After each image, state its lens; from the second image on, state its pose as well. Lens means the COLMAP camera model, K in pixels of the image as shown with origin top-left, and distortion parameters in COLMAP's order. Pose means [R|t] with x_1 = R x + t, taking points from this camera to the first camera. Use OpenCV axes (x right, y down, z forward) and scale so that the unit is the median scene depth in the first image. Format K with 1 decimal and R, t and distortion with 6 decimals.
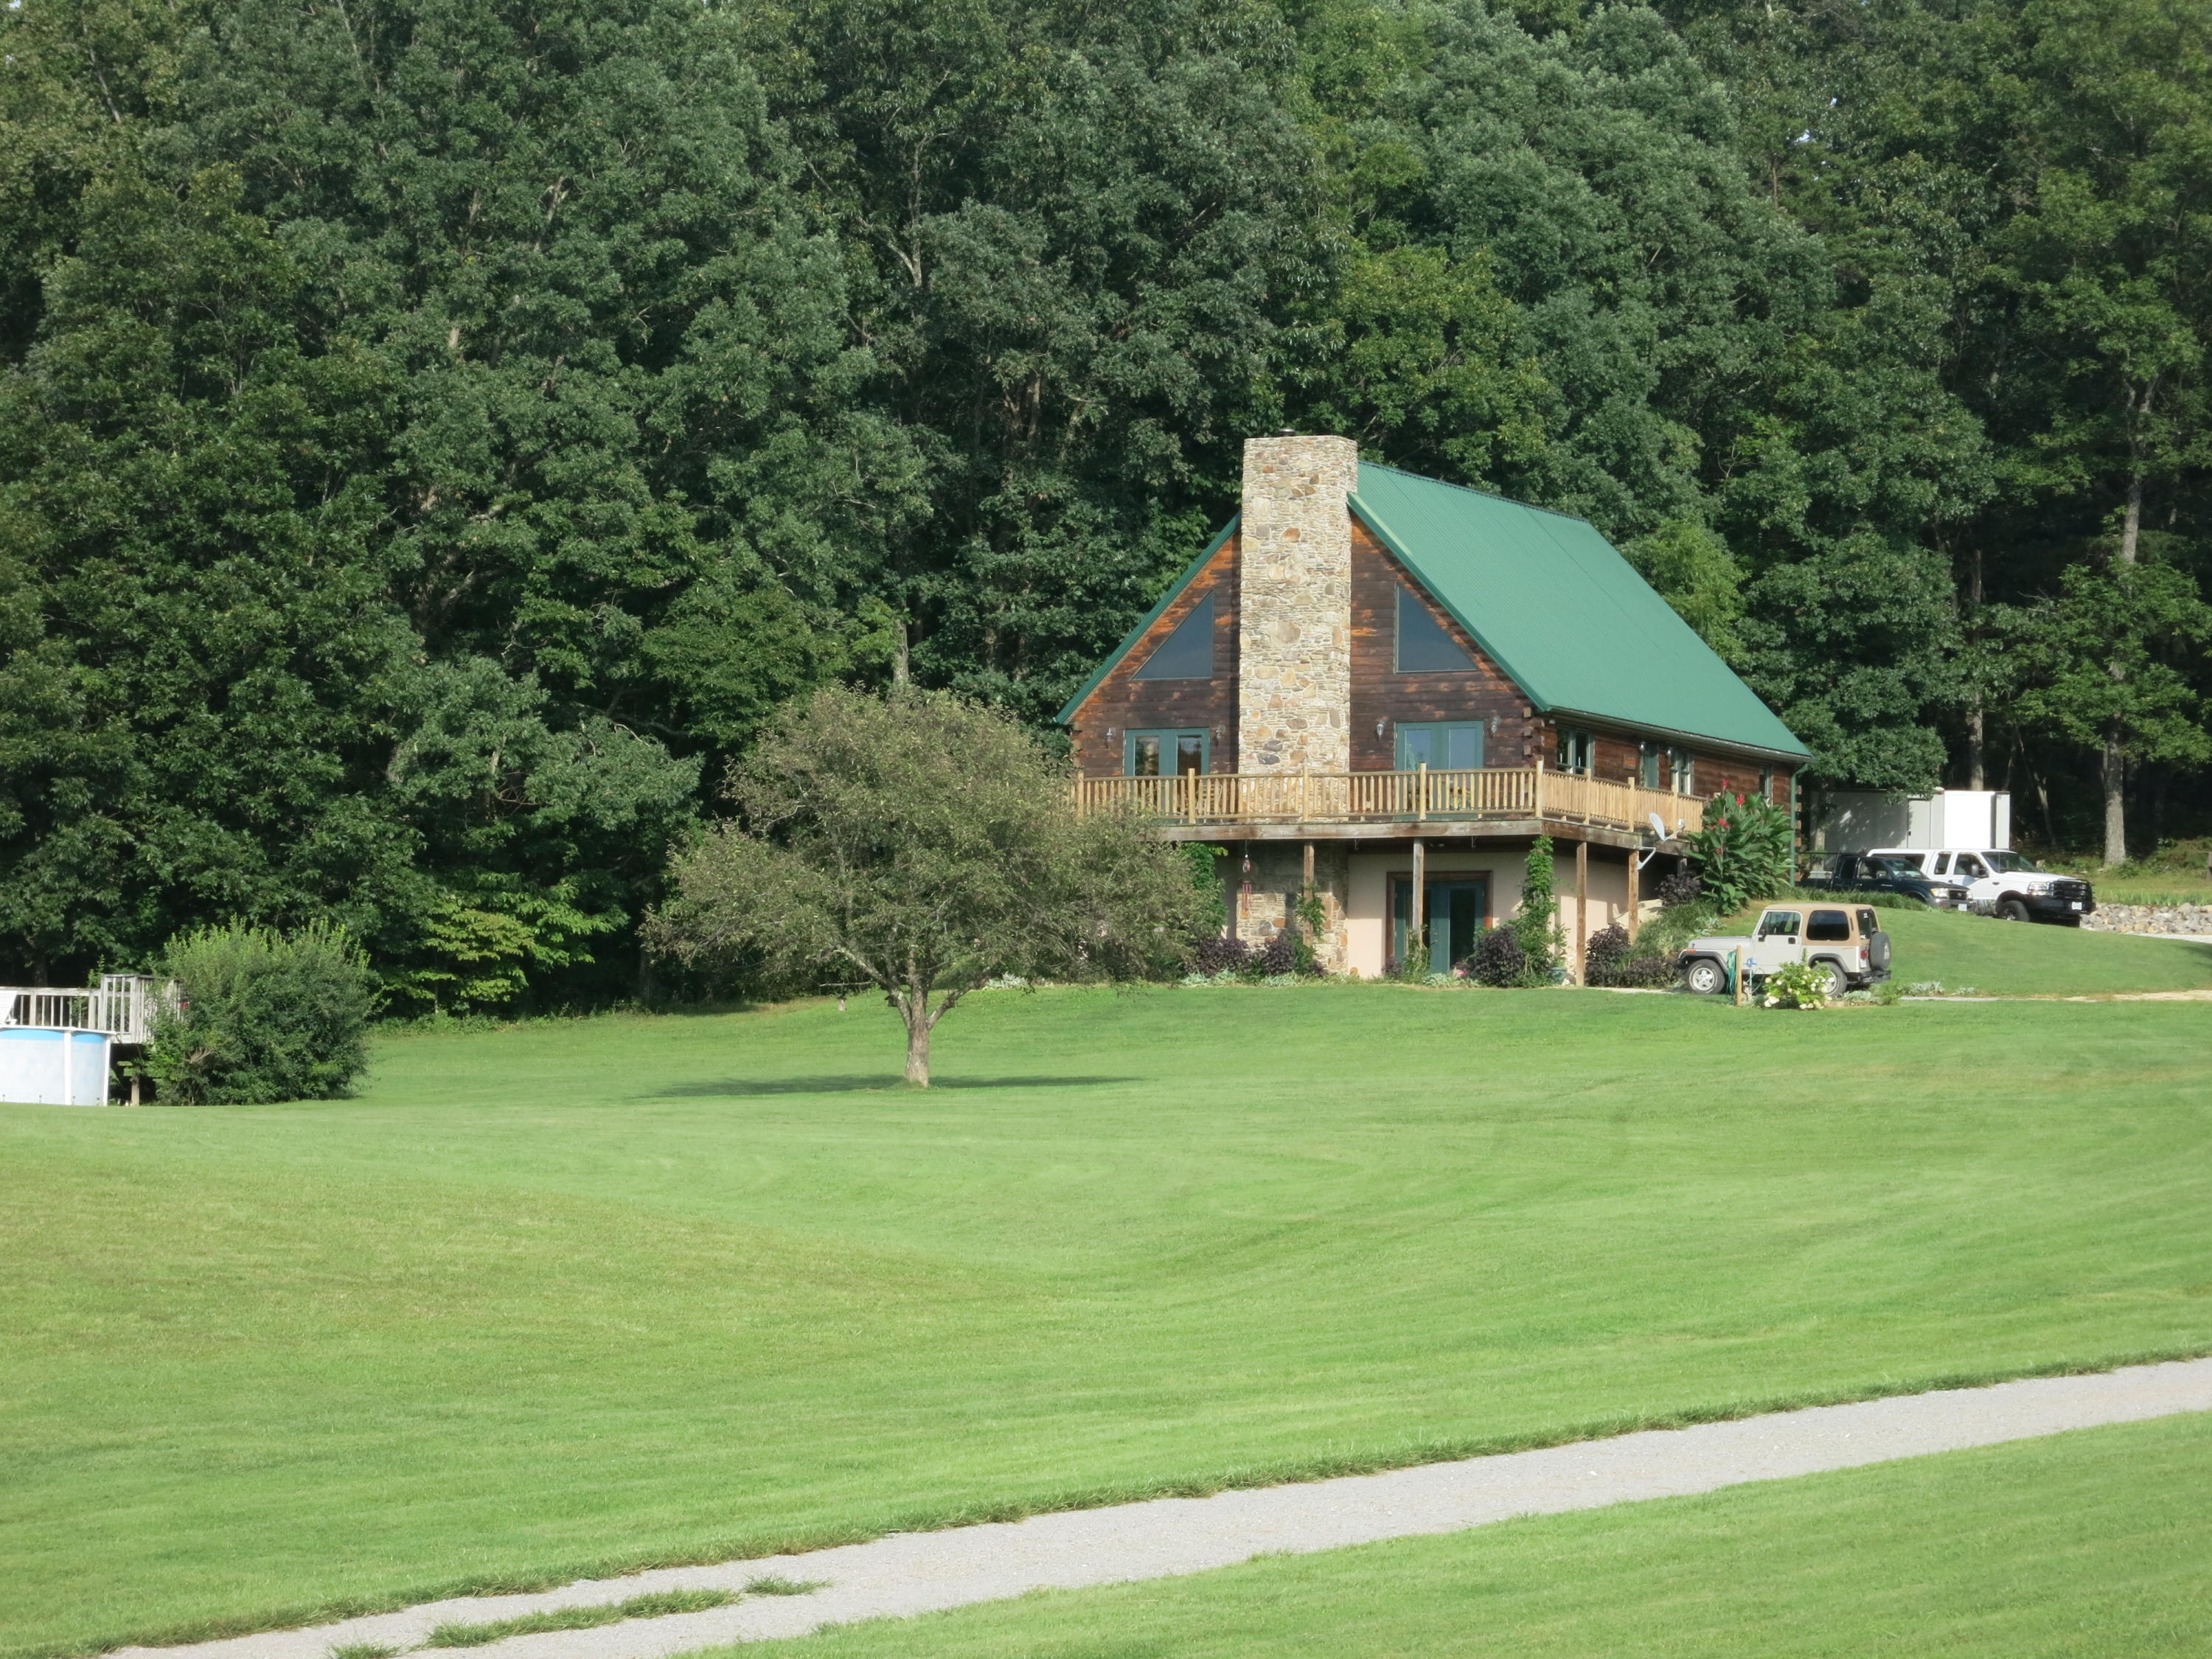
lens RADIAL K [[6848.3, 0, 1103.5], [0, 6848.3, 968.9], [0, 0, 1]] dist [-0.093727, 0.213846]
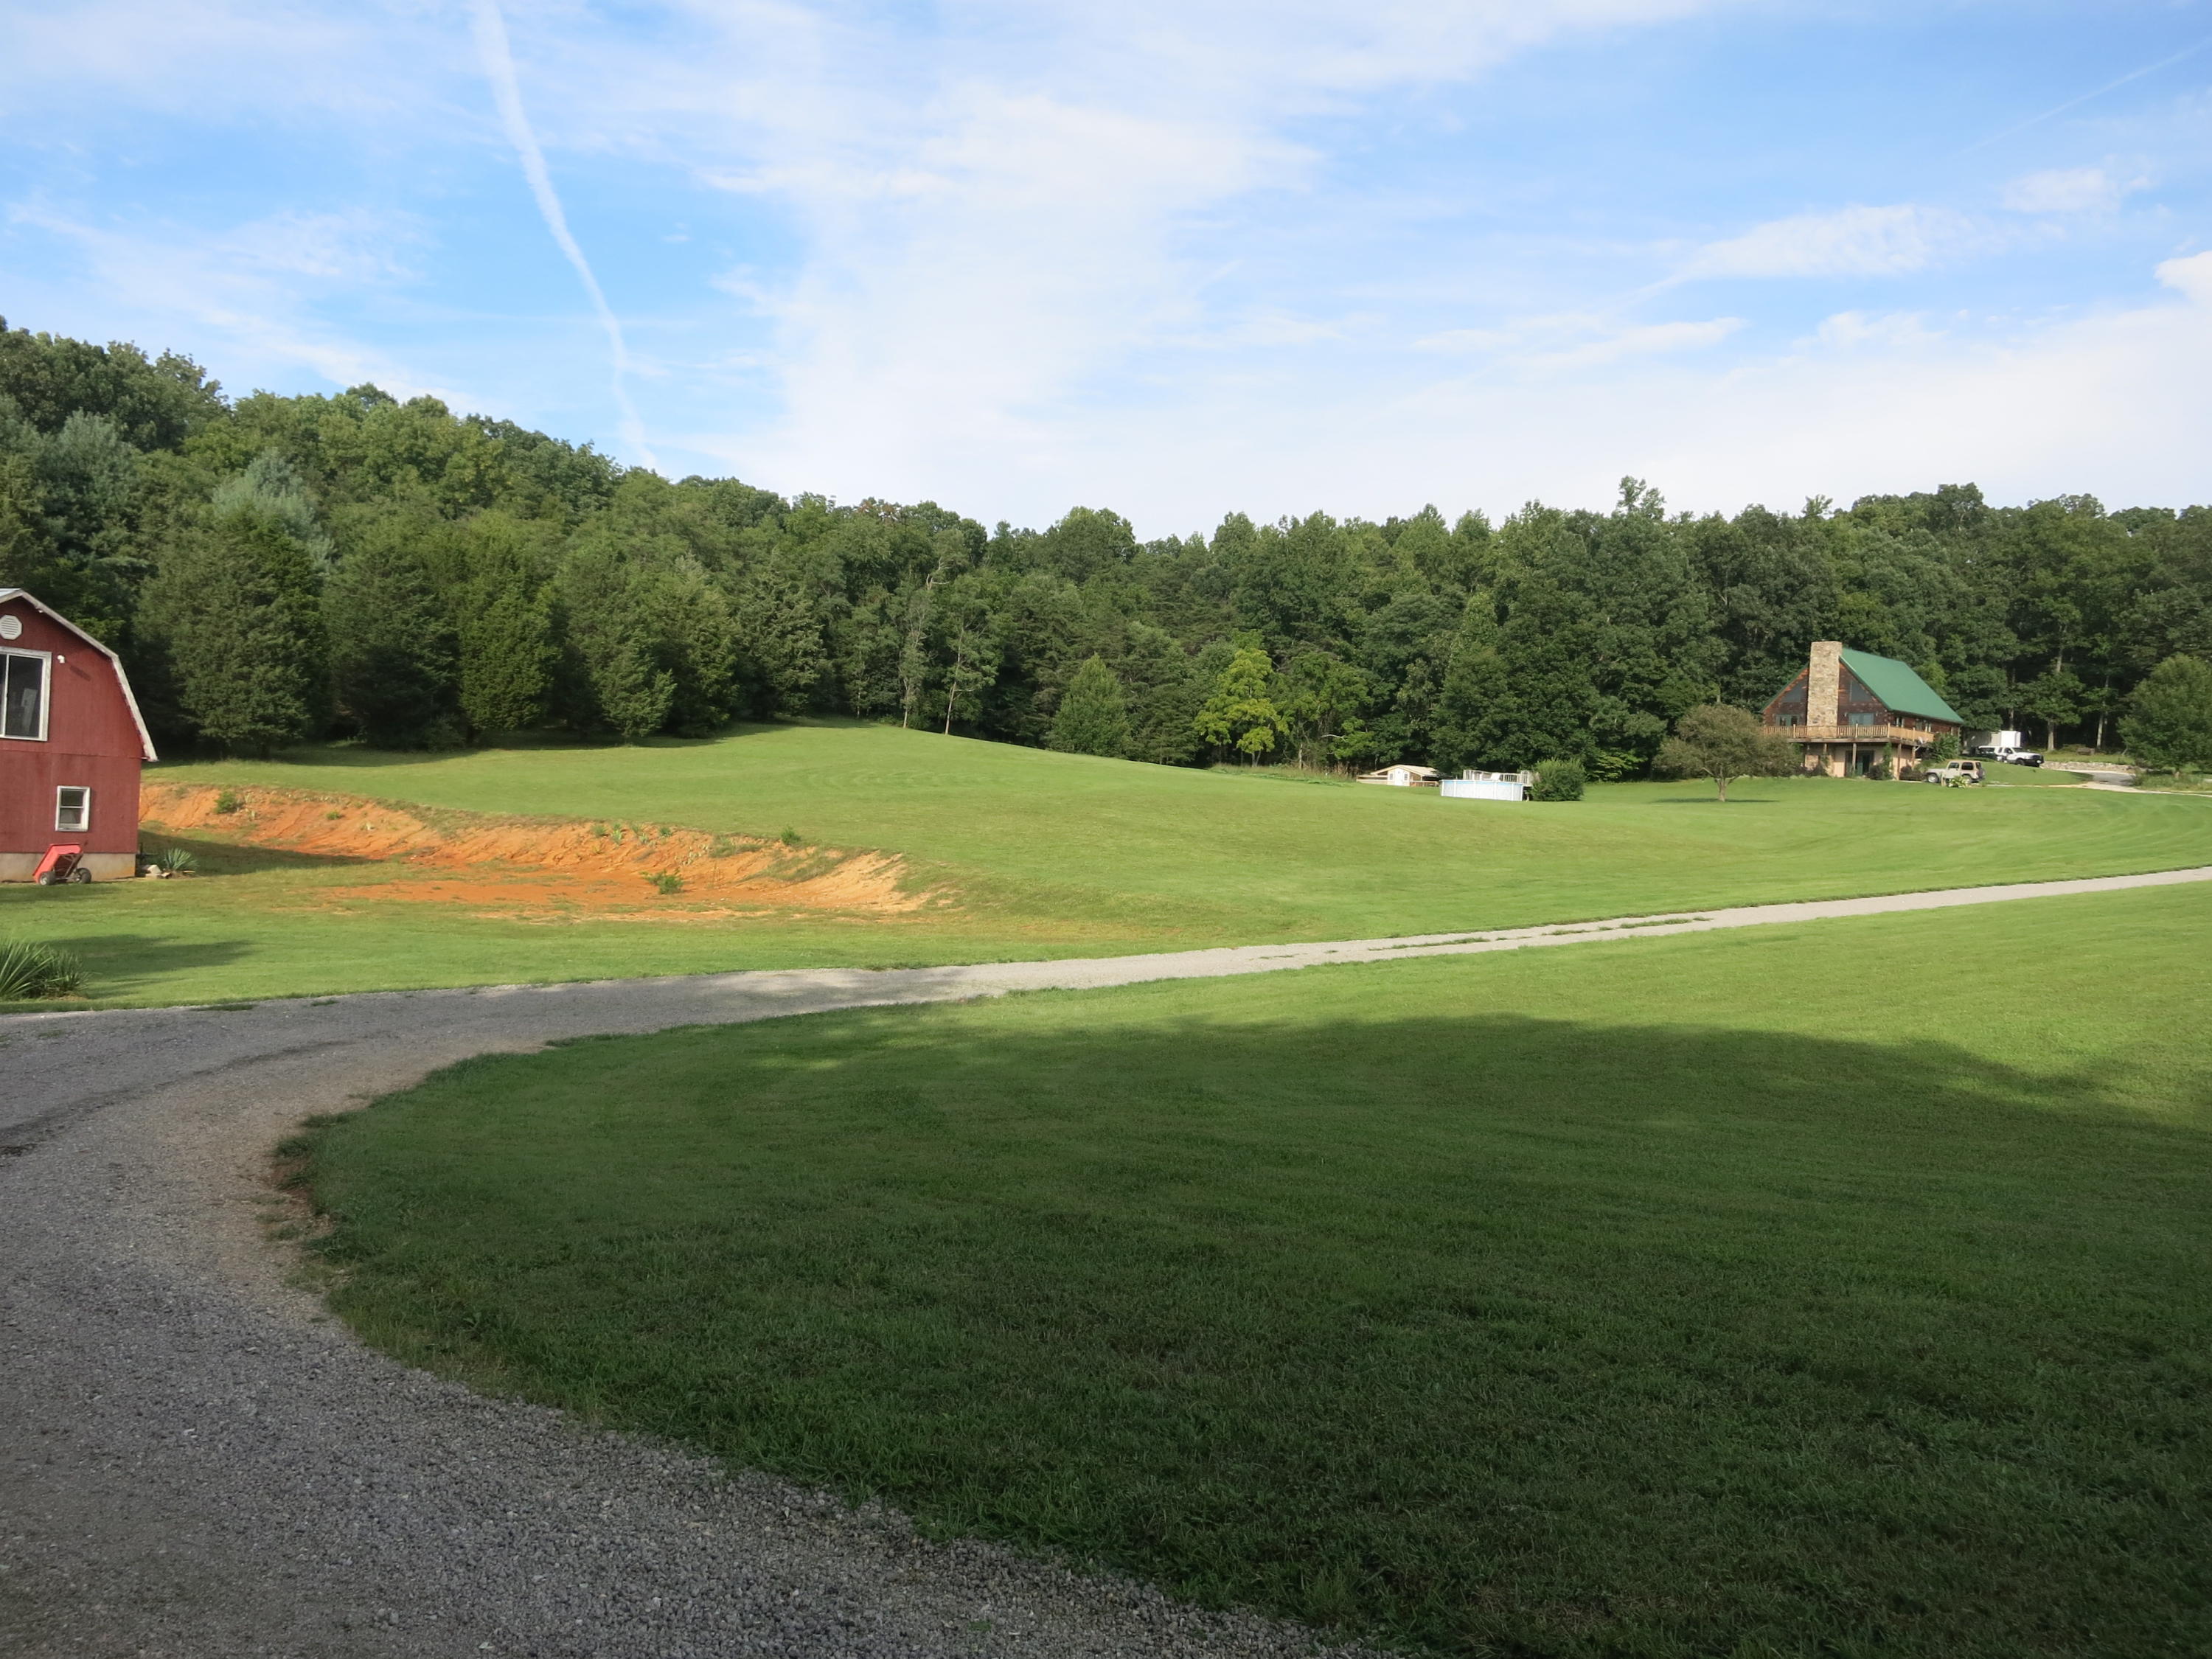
lens RADIAL K [[1594.0, 0, 1109.5], [0, 1594.0, 837.7], [0, 0, 1]] dist [-0.026124, -0.022000]
pose [[0.924394, 0.035036, -0.379826, -0.003228], [-0.017572, 0.998627, 0.049351, -0.001361], [0.381033, -0.038945, 0.923741, -0.021154]]
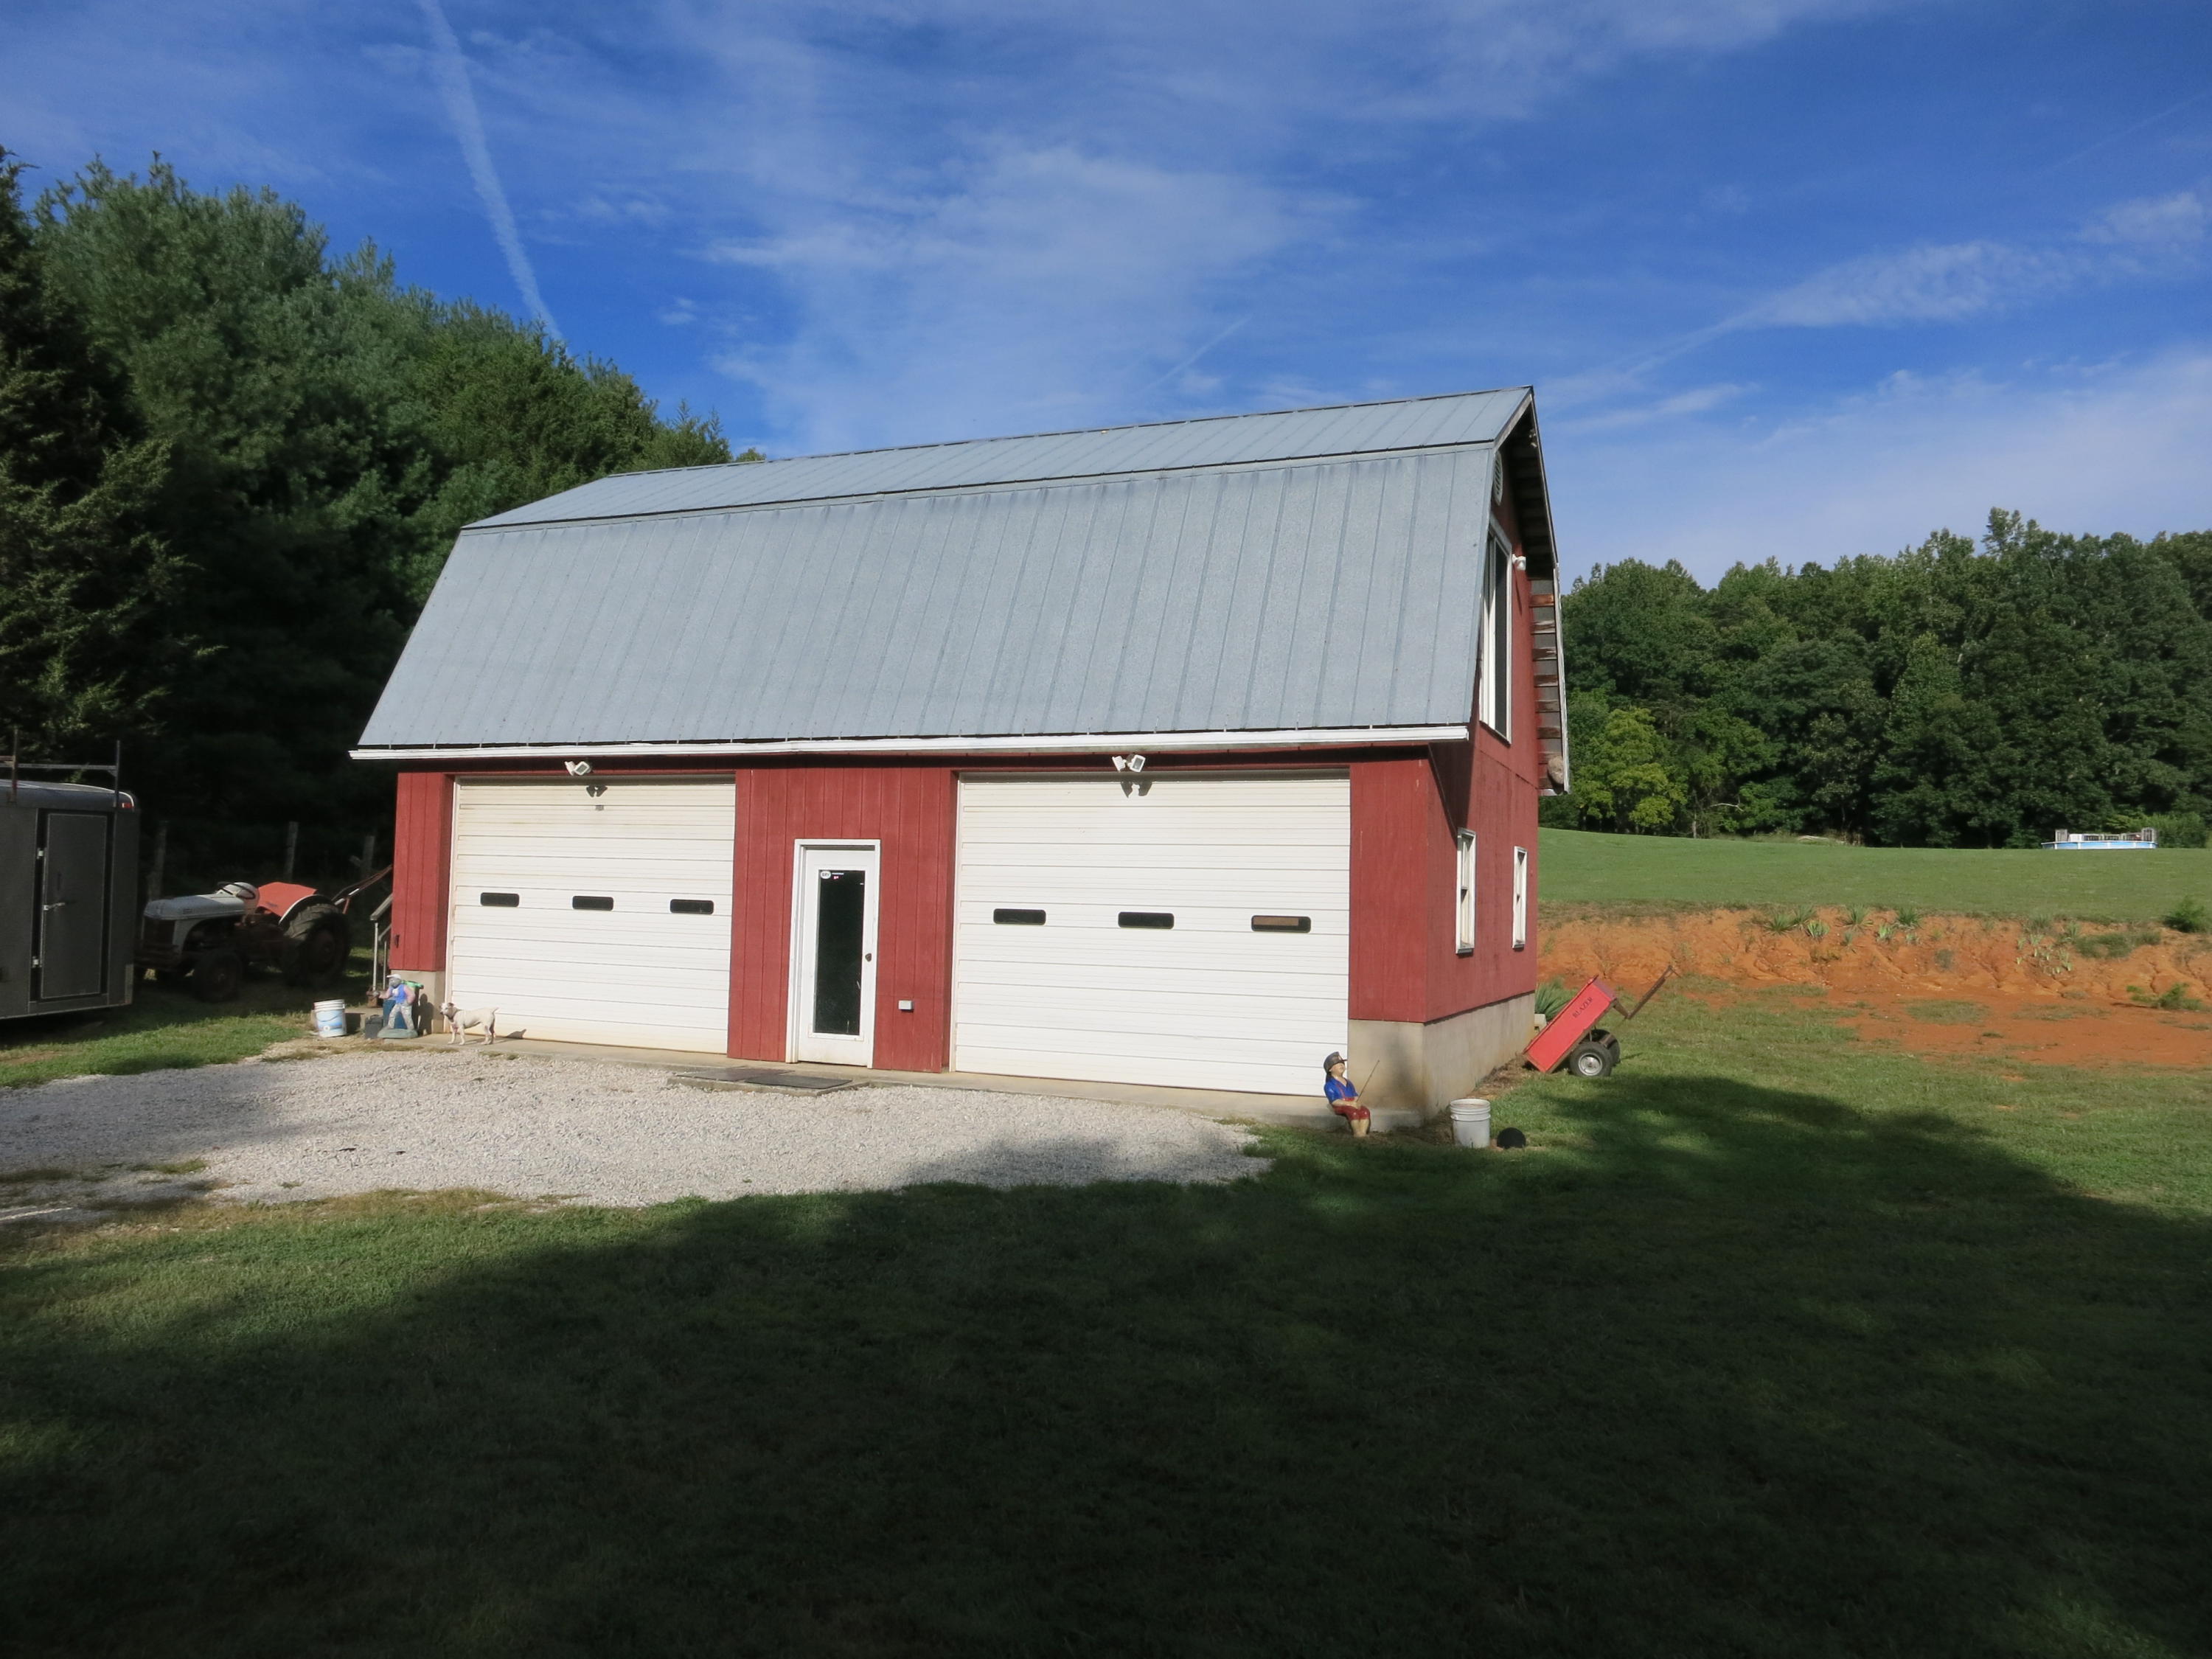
lens RADIAL K [[1613.6, 0, 1104.9], [0, 1613.6, 834.6], [0, 0, 1]] dist [-0.032239, -0.004270]
pose [[0.926381, -0.014744, -0.376299, -0.269748], [0.008989, 0.999814, -0.017045, 0.011231], [0.376480, 0.012407, 0.926341, 0.031095]]
